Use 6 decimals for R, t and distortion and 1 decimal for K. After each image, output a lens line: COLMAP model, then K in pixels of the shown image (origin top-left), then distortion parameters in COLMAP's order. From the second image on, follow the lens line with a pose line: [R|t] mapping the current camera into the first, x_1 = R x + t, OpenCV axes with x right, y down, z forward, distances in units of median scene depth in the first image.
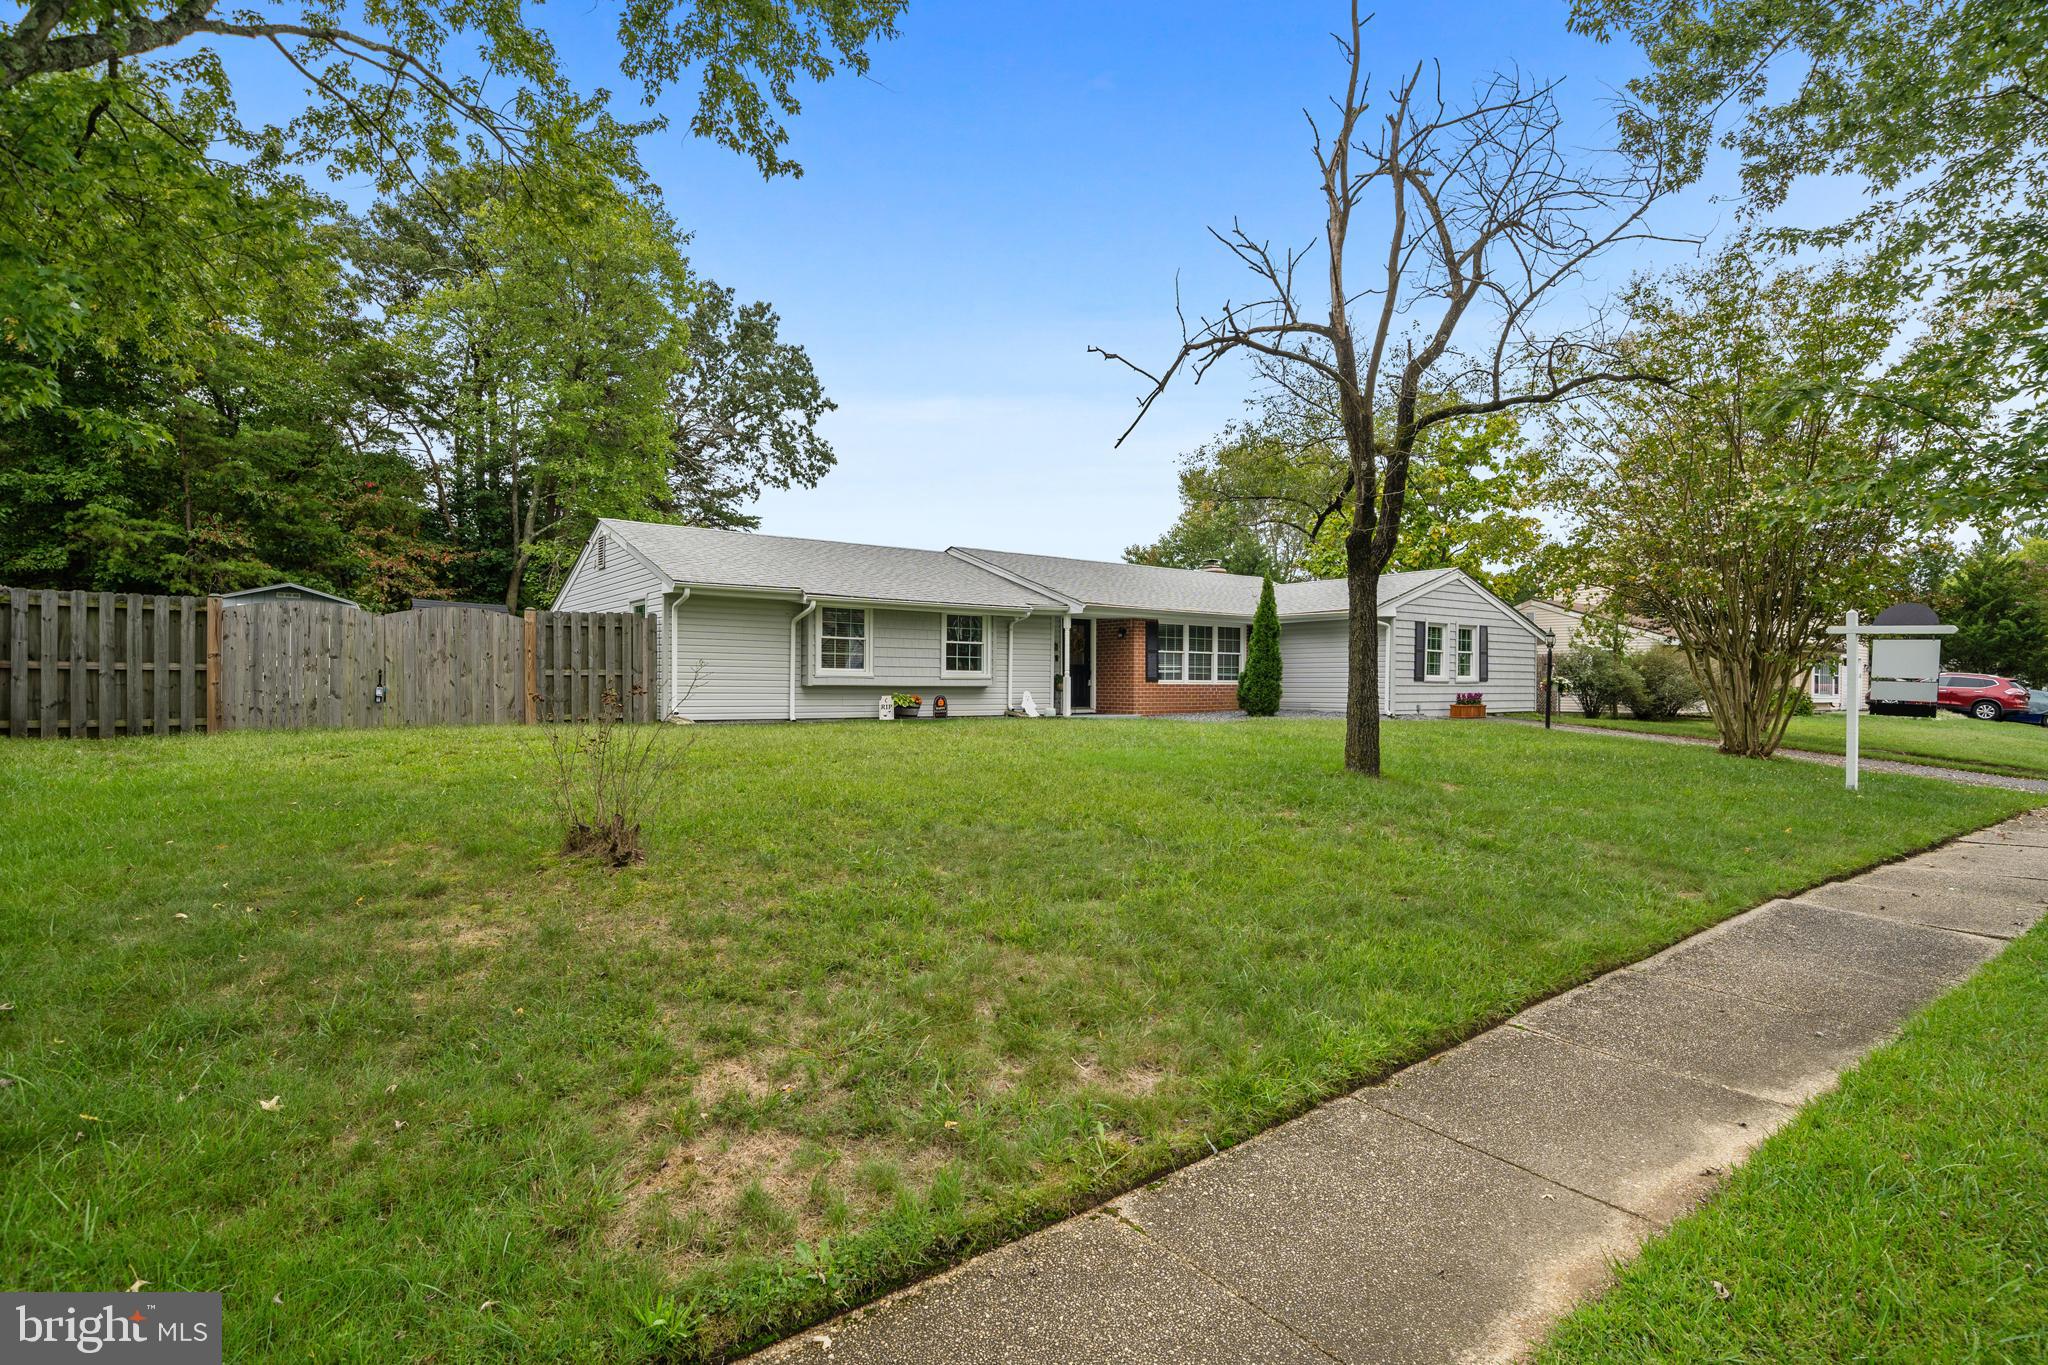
lens RADIAL K [[1021.7, 0, 1025.9], [0, 1021.7, 687.3], [0, 0, 1]] dist [-0.002659, -0.000117]
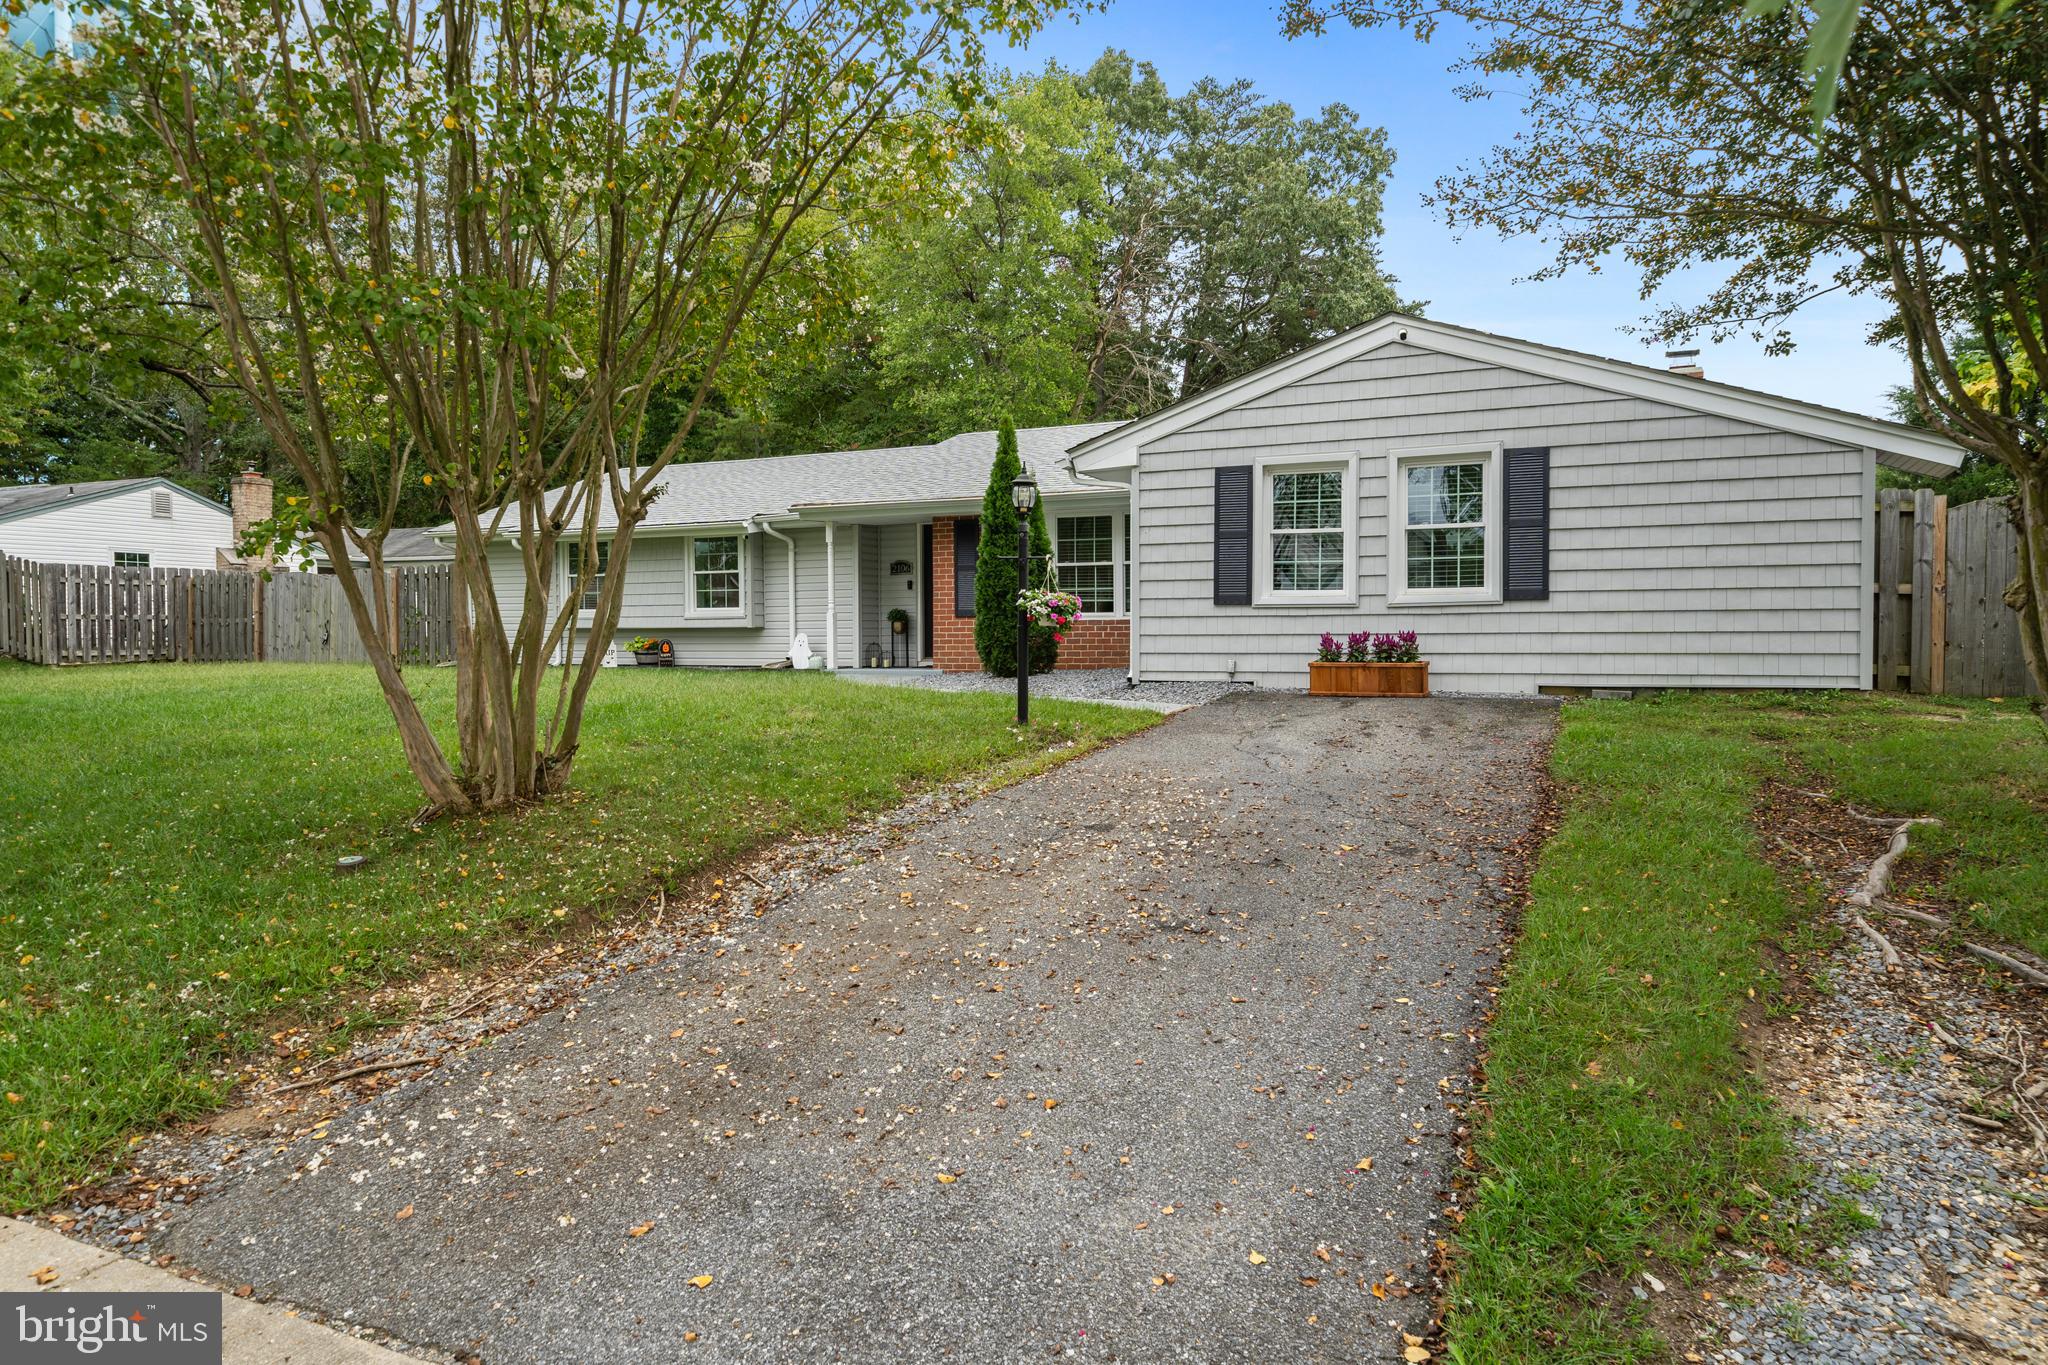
lens RADIAL K [[1263.3, 0, 1024.2], [0, 1263.3, 672.2], [0, 0, 1]] dist [-0.009001, -0.002896]
pose [[0.486568, 0.021240, -0.873384, 0.795323], [0.005148, 0.999617, 0.027178, 0.007033], [0.873627, -0.017720, 0.486273, 0.650572]]
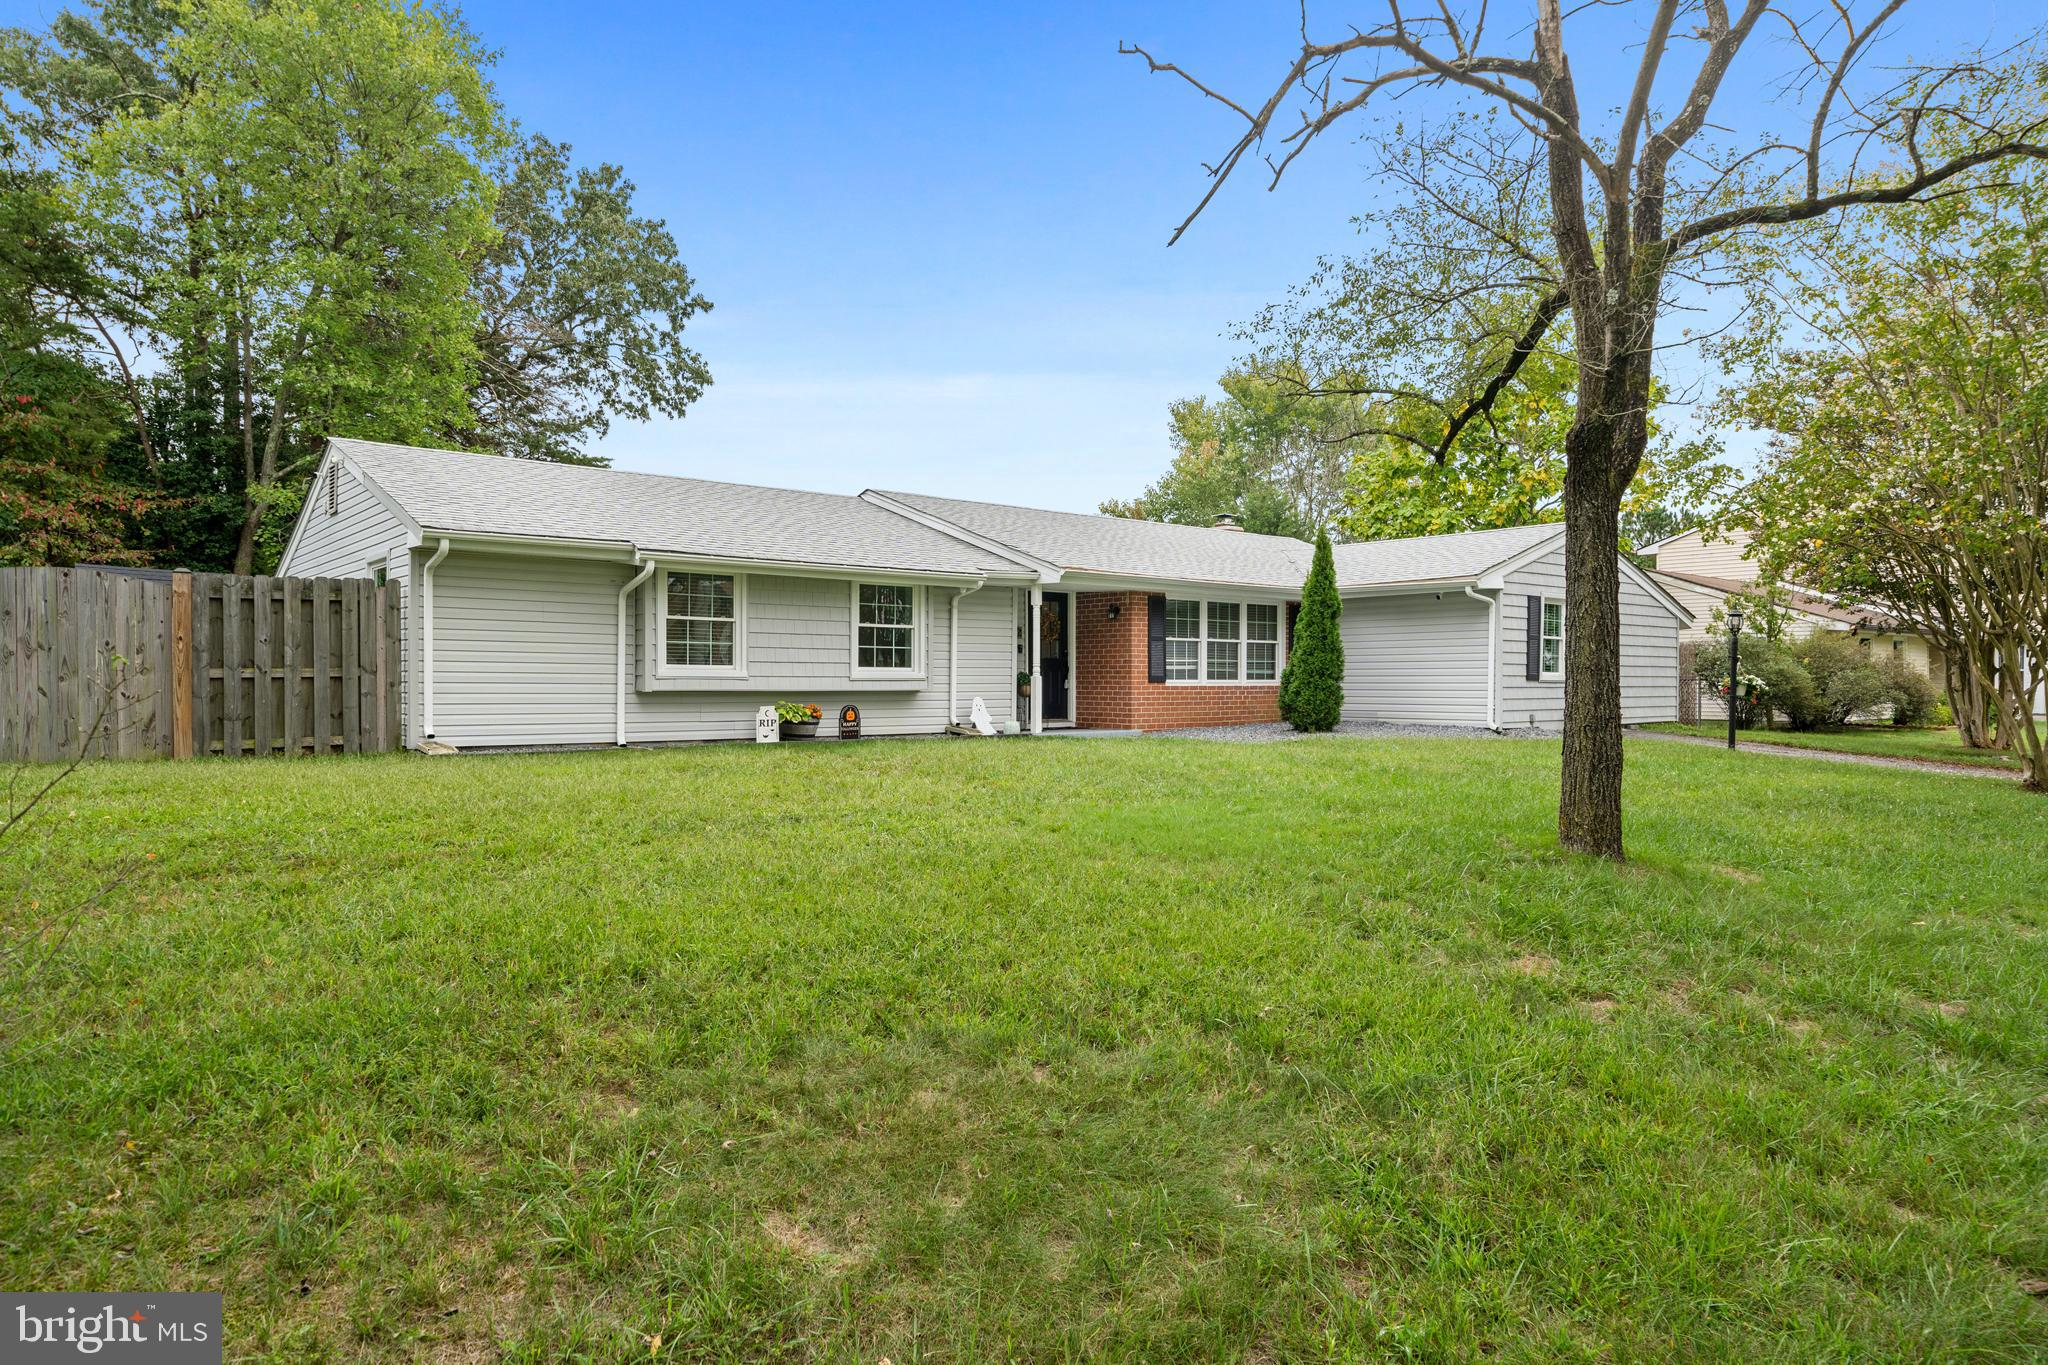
lens RADIAL K [[1263.3, 0, 1027.4], [0, 1263.3, 681.3], [0, 0, 1]] dist [-0.009001, -0.002896]
pose [[0.998799, -0.002623, 0.048928, -0.006717], [0.002752, 0.999993, -0.002571, -0.004303], [-0.048921, 0.002702, 0.998799, 0.143124]]
